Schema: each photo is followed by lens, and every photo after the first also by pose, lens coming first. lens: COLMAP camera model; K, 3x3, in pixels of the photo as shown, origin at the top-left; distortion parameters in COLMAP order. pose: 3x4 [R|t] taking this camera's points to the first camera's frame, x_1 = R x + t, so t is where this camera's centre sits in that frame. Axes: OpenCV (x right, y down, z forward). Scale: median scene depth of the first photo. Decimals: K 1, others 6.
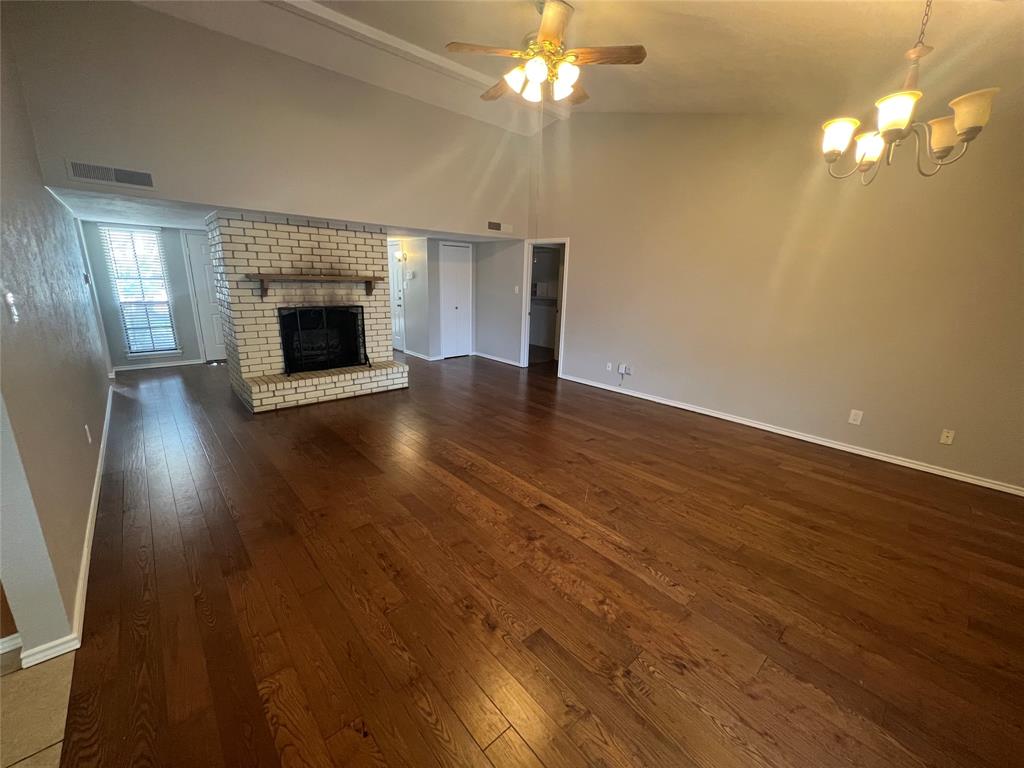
lens RADIAL K [[410.6, 0, 512.5], [0, 410.6, 386.3], [0, 0, 1]] dist [-0.003570, 0.000879]
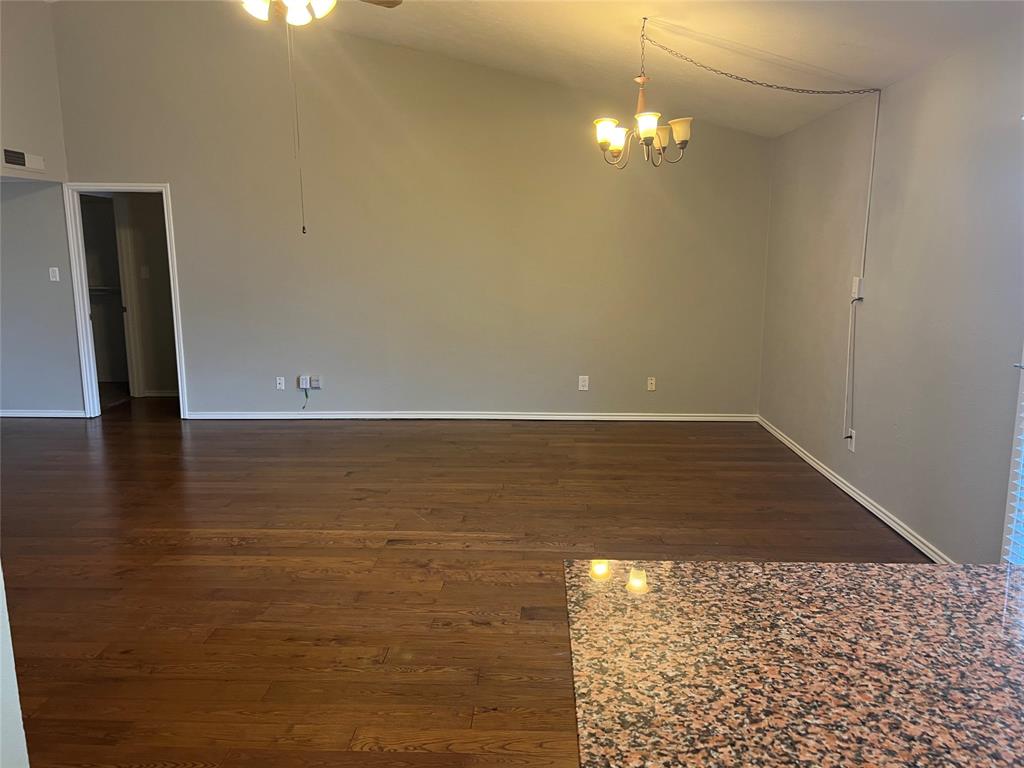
lens RADIAL K [[772.0, 0, 511.6], [0, 772.0, 381.7], [0, 0, 1]] dist [0.028721, -0.026812]
pose [[0.696415, -0.153154, 0.701107, -0.677865], [0.207977, 0.978108, 0.007079, 0.031415], [-0.686842, 0.140884, 0.713021, -0.212182]]
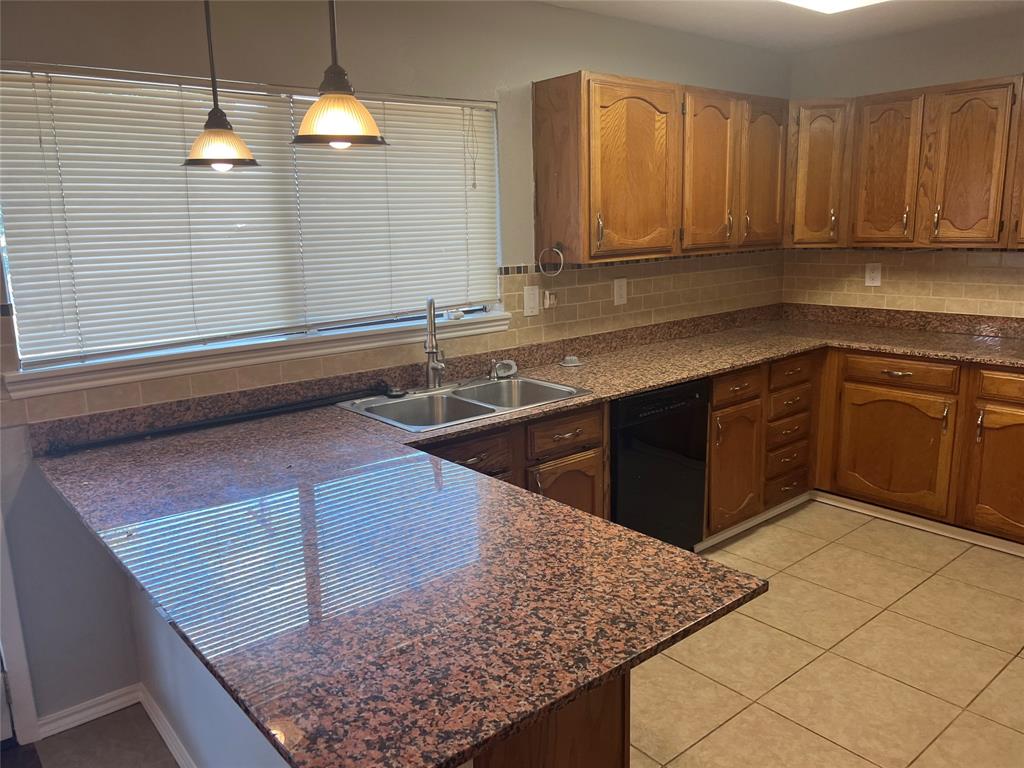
lens RADIAL K [[772.0, 0, 509.4], [0, 772.0, 381.1], [0, 0, 1]] dist [0.028721, -0.026812]
pose [[-0.999127, -0.012566, 0.039836, -0.375020], [0.006354, 0.896860, 0.442269, -0.110198], [-0.041284, 0.442136, -0.895997, 0.337834]]
